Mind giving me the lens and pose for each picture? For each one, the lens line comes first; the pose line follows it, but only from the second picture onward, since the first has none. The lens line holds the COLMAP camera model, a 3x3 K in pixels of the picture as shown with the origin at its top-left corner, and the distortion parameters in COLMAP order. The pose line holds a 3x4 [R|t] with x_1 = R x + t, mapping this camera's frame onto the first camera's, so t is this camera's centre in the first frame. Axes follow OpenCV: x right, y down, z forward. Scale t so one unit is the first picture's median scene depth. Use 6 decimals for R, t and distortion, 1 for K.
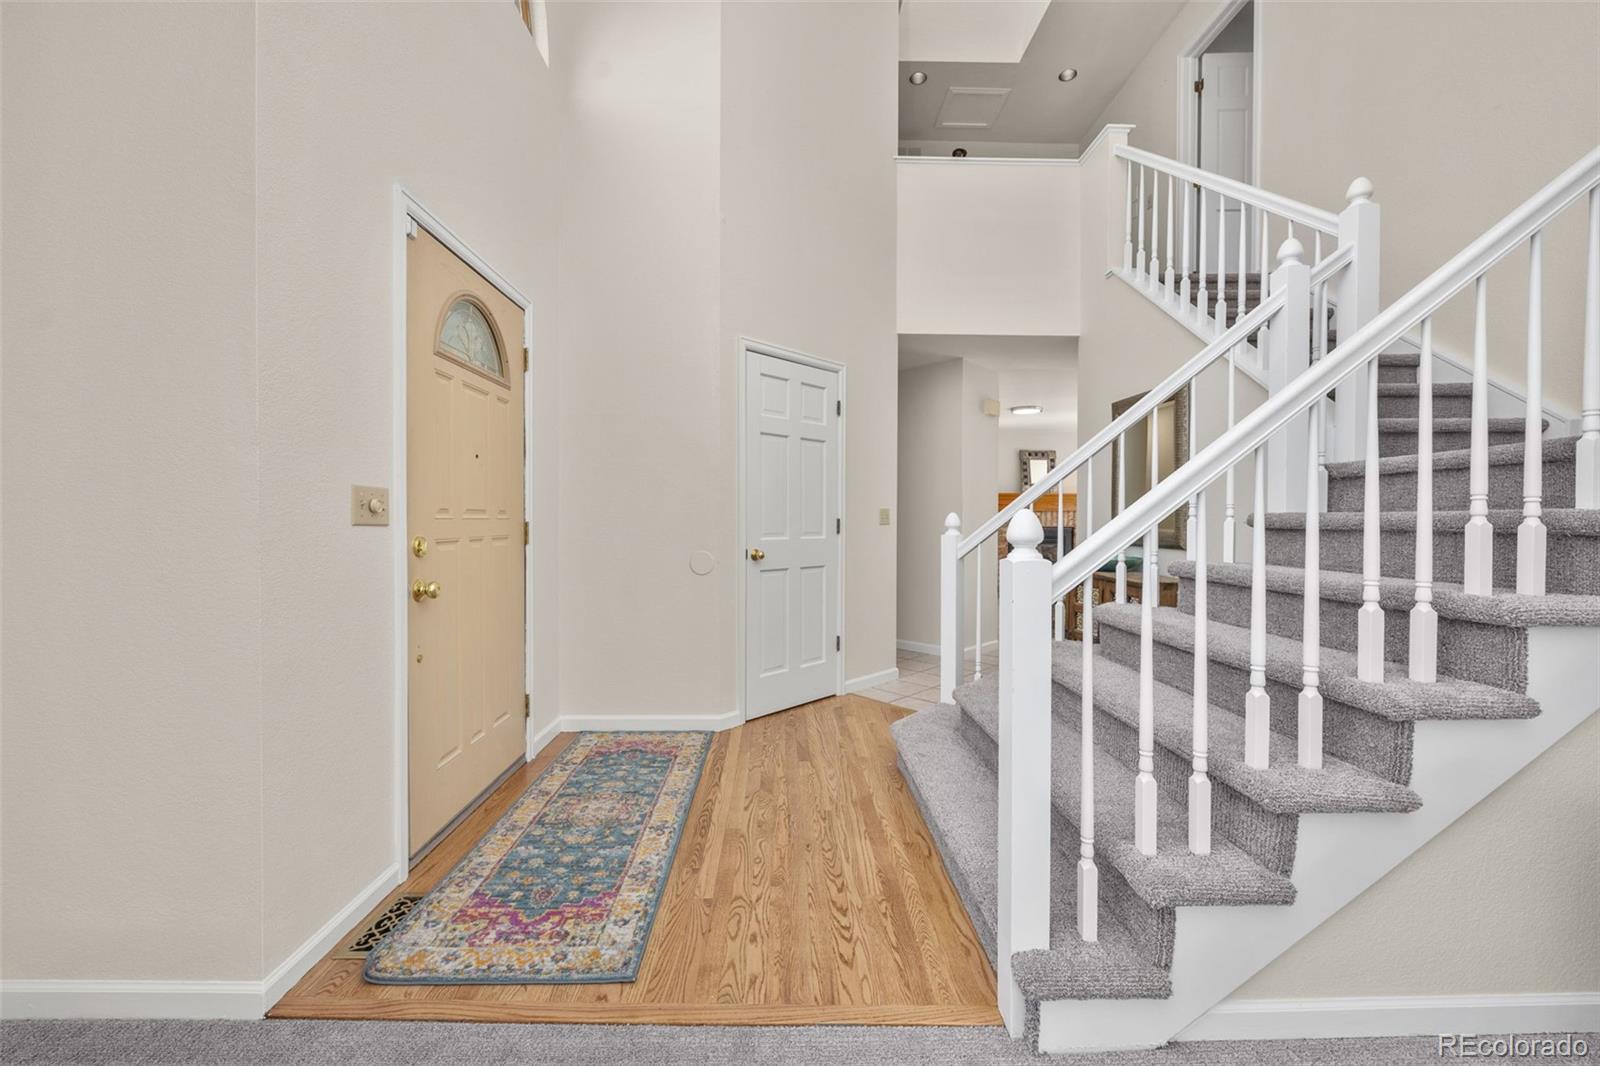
lens RADIAL K [[645.6, 0, 802.8], [0, 645.6, 517.3], [0, 0, 1]] dist [-0.001653, -0.000104]
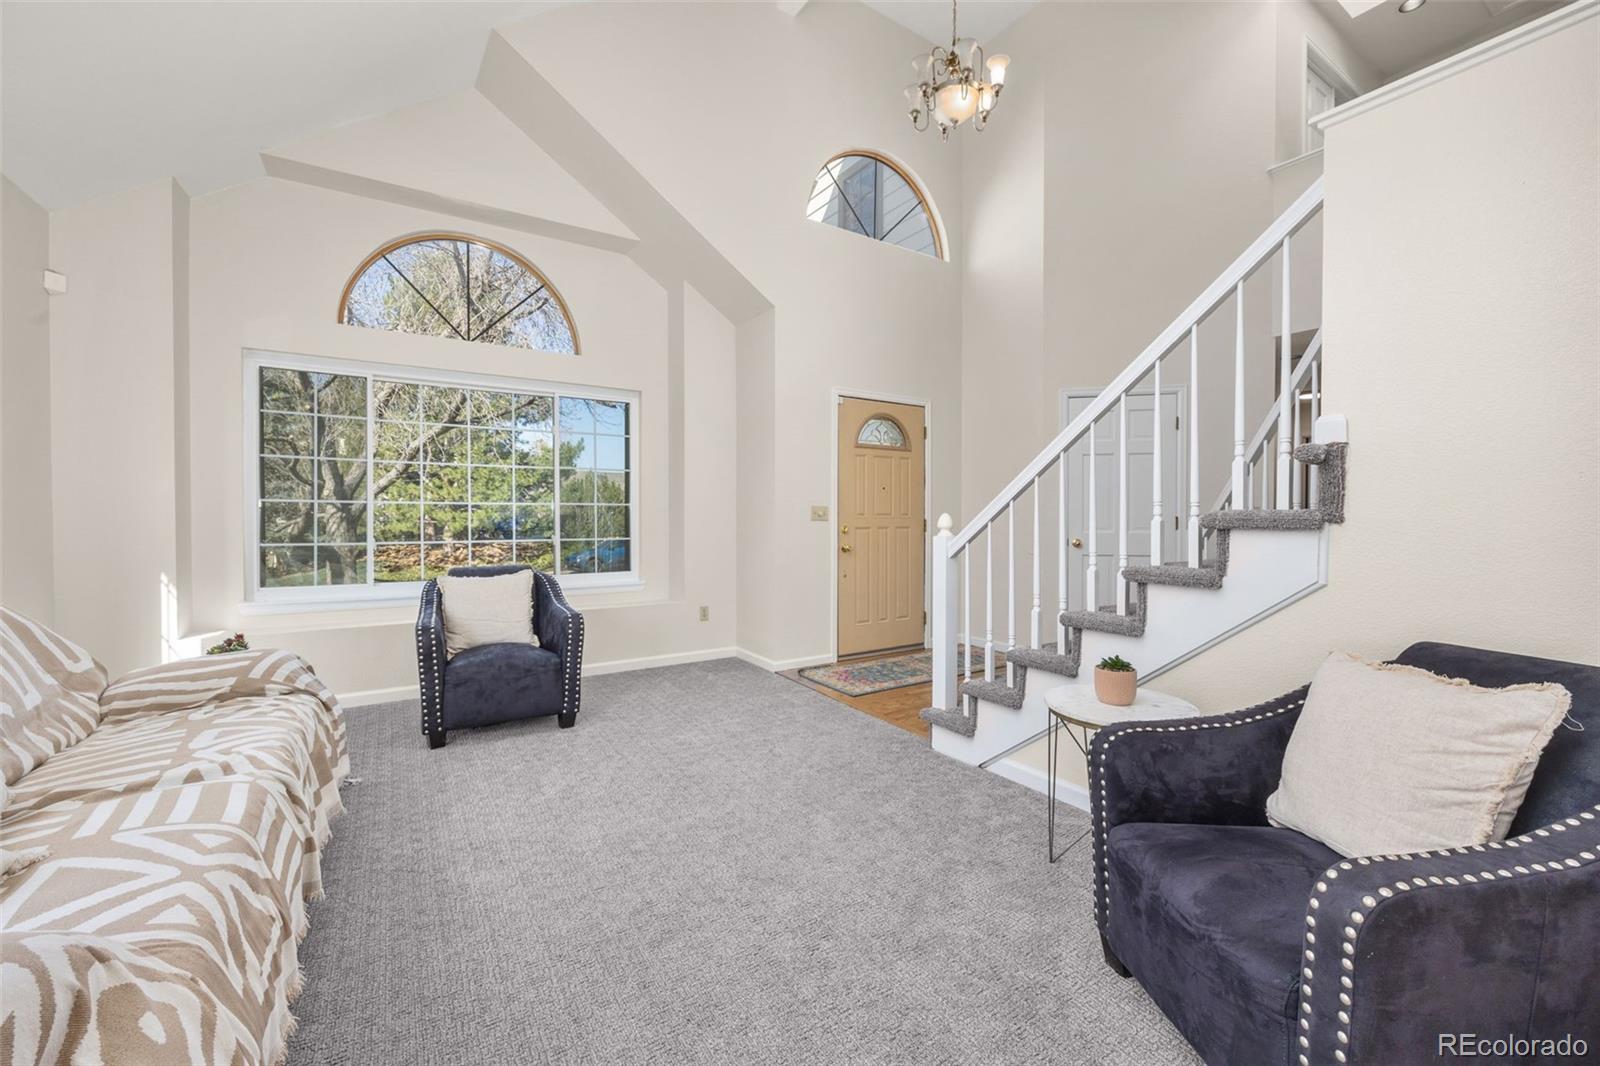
lens RADIAL K [[645.6, 0, 802.8], [0, 645.6, 517.3], [0, 0, 1]] dist [-0.001653, -0.000104]
pose [[0.519932, -0.008016, -0.854170, 1.551954], [0.003381, 0.999967, -0.007327, 0.017249], [0.854201, 0.000922, 0.519942, -0.433924]]
